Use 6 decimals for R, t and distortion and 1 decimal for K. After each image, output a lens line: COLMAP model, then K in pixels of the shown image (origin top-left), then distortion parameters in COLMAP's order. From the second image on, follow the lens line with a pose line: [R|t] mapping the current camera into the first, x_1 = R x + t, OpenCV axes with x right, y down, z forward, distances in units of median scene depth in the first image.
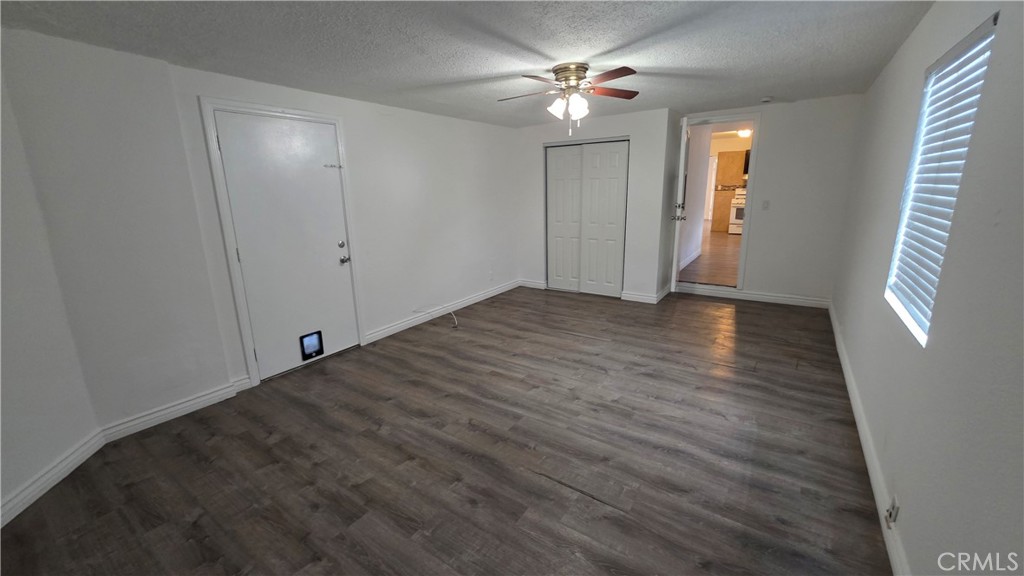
lens RADIAL K [[412.5, 0, 518.5], [0, 412.5, 281.5], [0, 0, 1]] dist [0.003101, -0.000499]
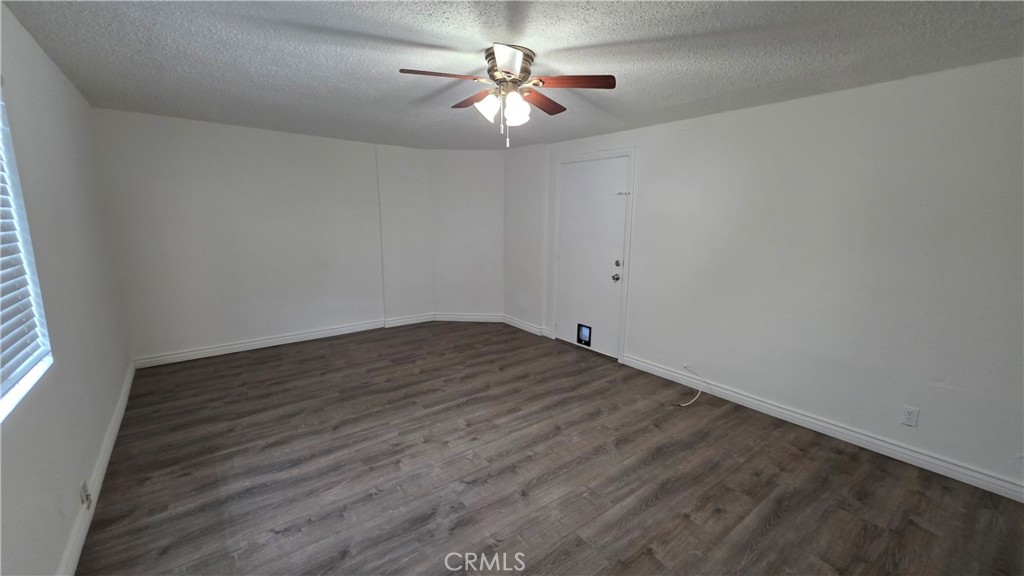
lens RADIAL K [[412.5, 0, 516.9], [0, 412.5, 291.1], [0, 0, 1]] dist [0.003101, -0.000499]
pose [[-0.317874, 0.195143, -0.927834, 0.911023], [-0.212027, 0.939177, 0.270168, -0.344161], [0.924121, 0.282605, -0.257165, 1.388402]]
